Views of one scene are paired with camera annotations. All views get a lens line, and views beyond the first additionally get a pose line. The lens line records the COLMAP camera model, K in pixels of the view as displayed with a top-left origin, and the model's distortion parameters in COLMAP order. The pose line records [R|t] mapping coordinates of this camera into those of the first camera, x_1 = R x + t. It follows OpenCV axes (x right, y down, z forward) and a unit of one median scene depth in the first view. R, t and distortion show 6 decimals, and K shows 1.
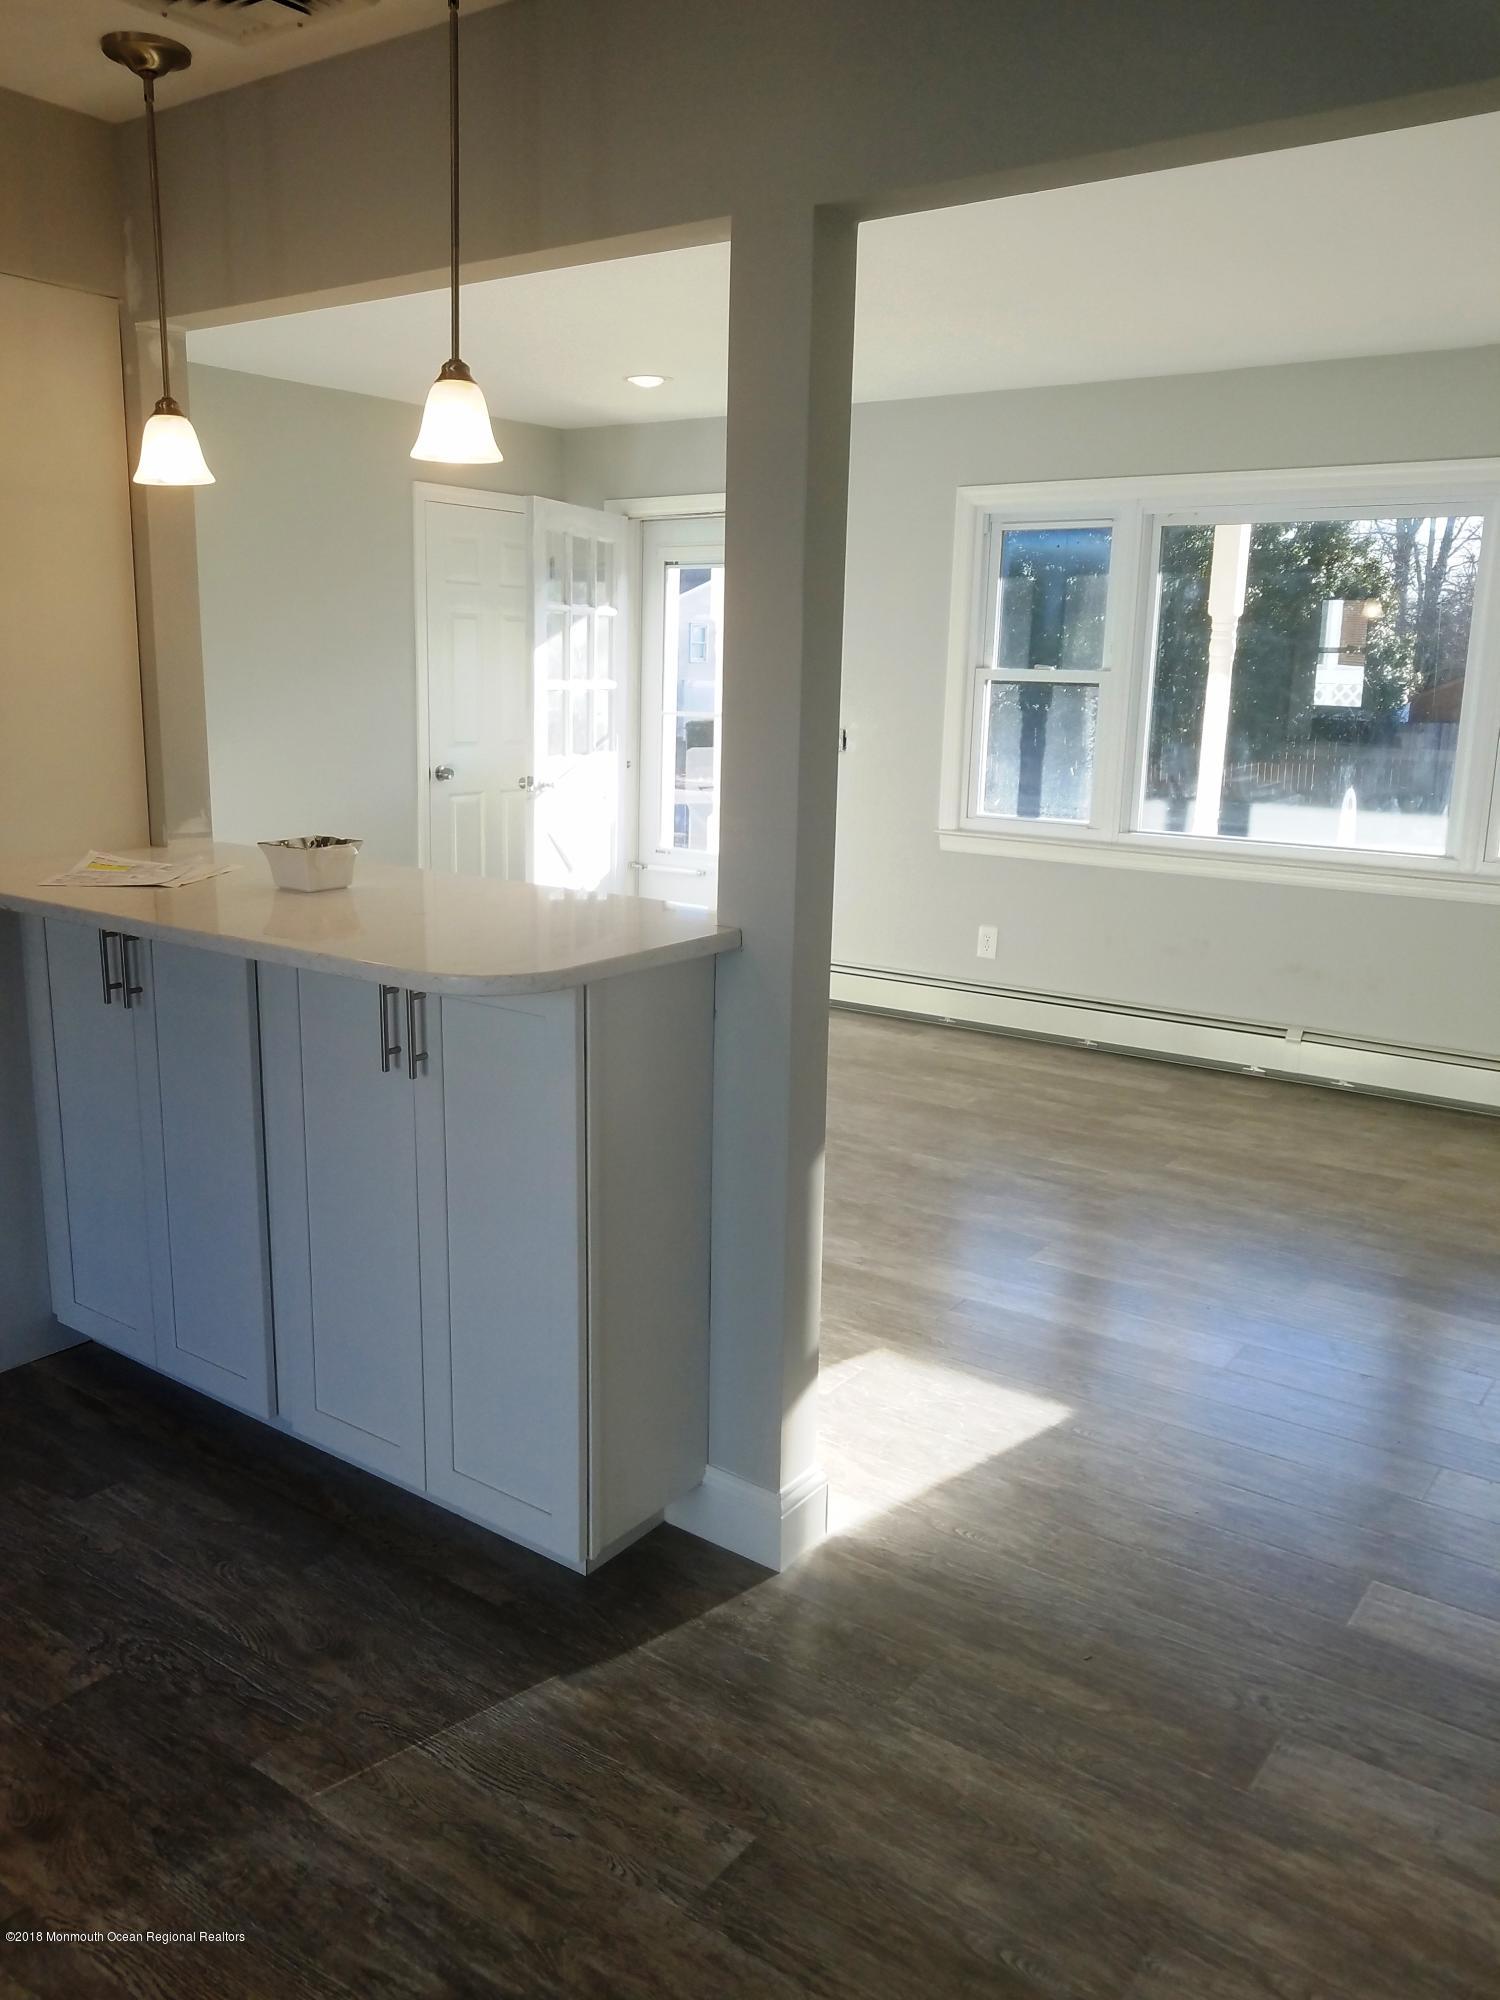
lens RADIAL K [[1546.4, 0, 750.0], [0, 1546.4, 1000.0], [0, 0, 1]] dist [0.024971, -0.000319]
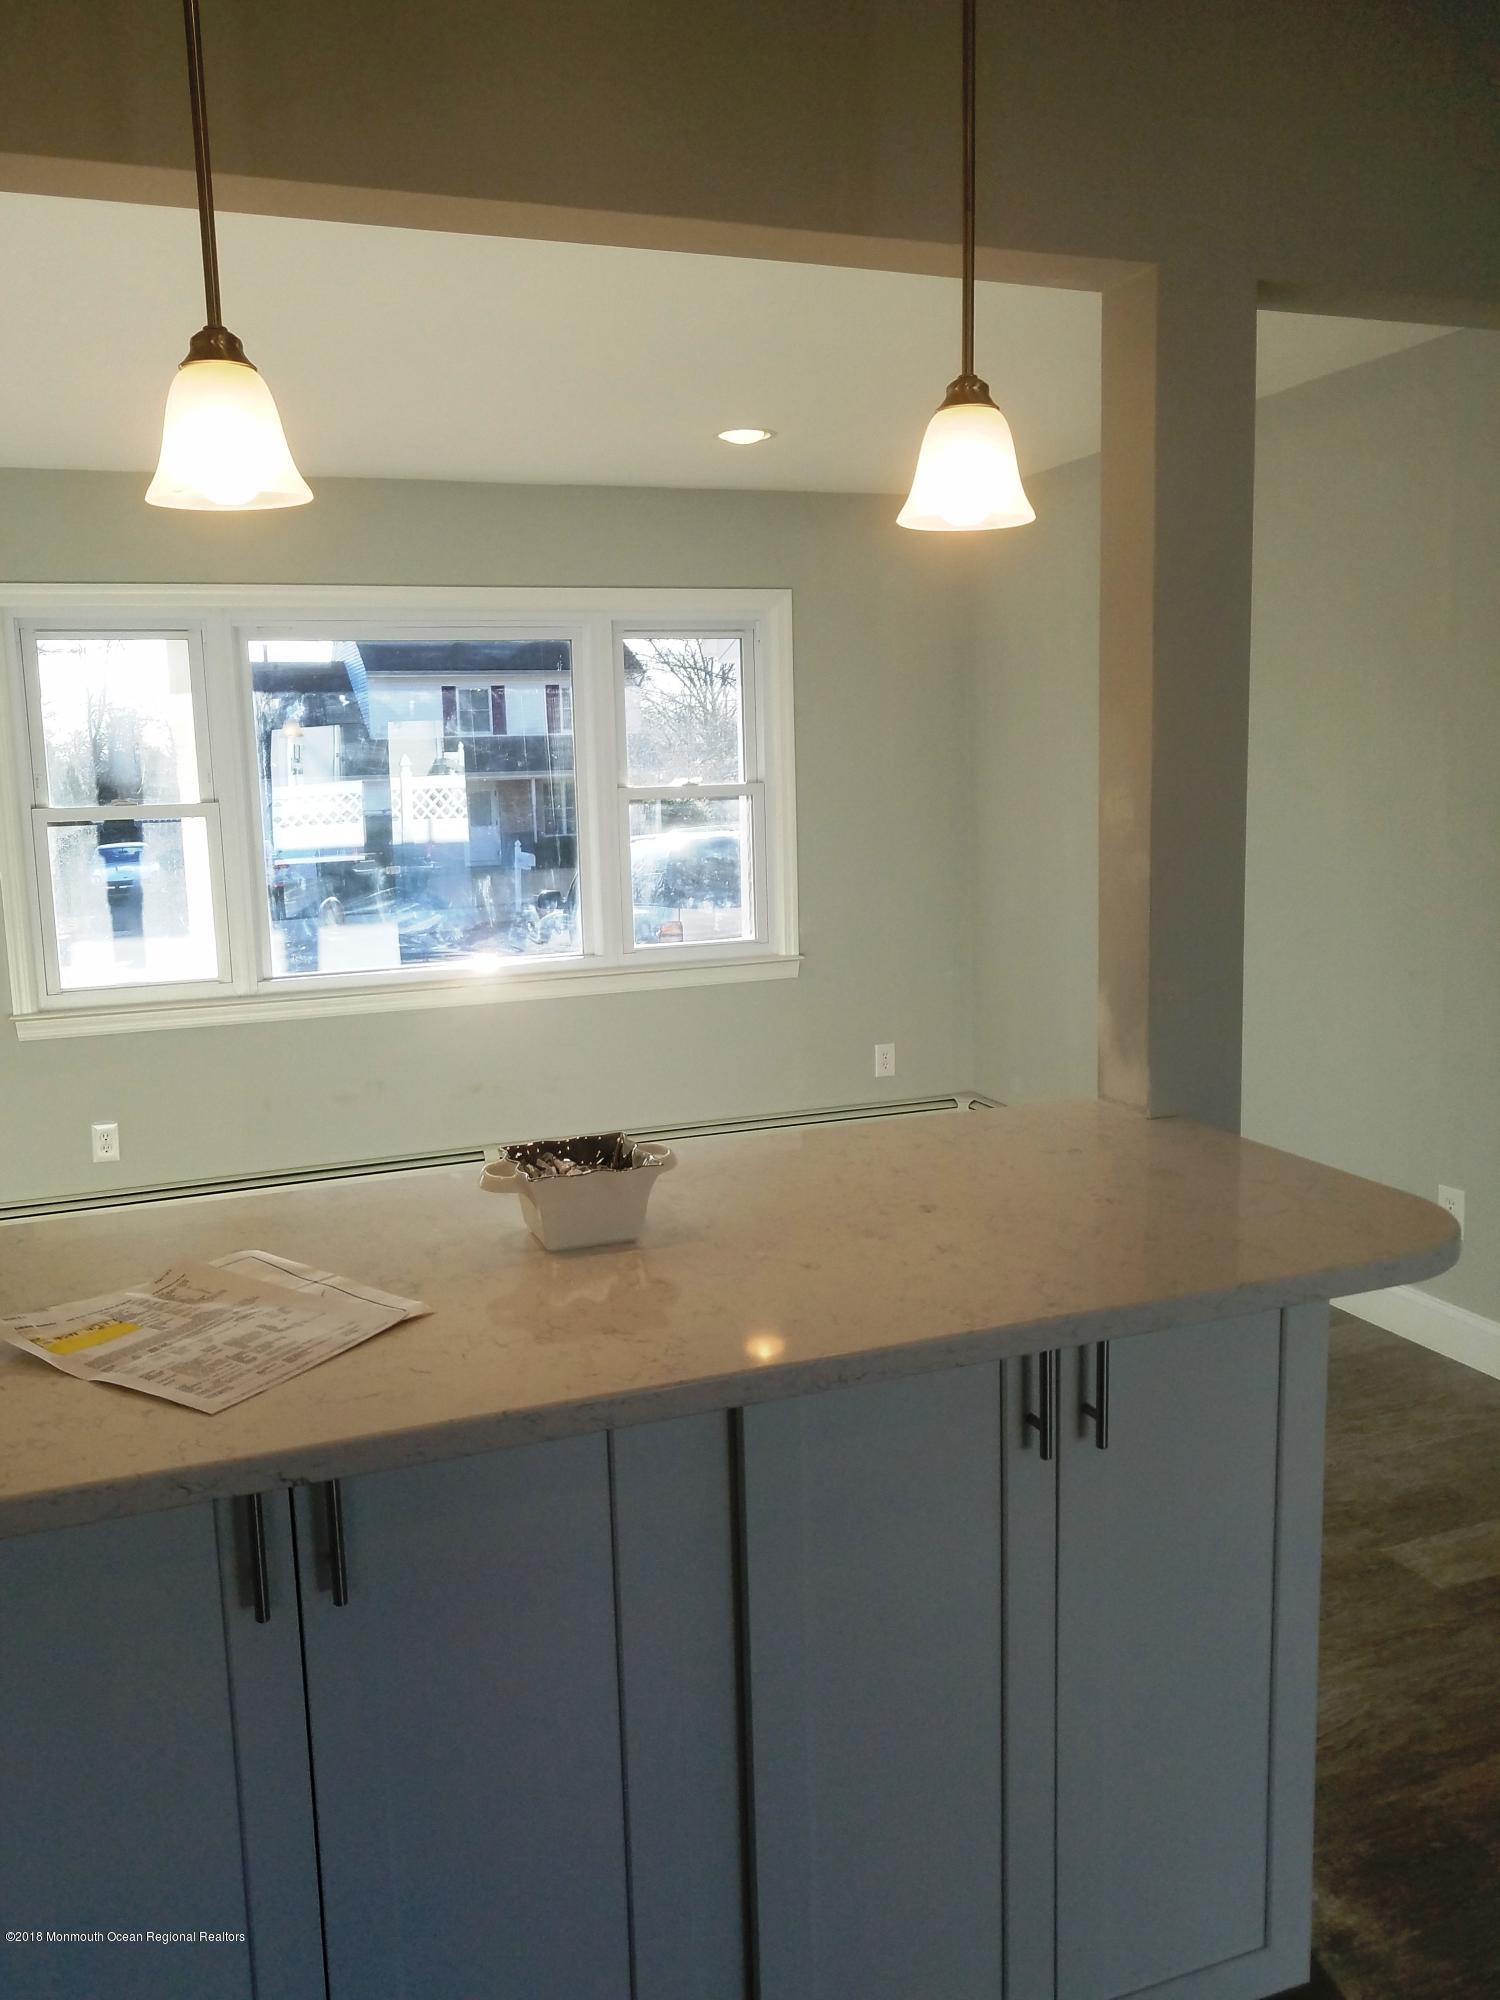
lens RADIAL K [[1546.4, 0, 750.0], [0, 1546.4, 1000.0], [0, 0, 1]] dist [0.024971, -0.000319]
pose [[0.554019, -0.161927, 0.816604, -0.720008], [0.217669, 0.974955, 0.045651, -0.175319], [-0.803544, 0.152457, 0.575390, 0.630503]]
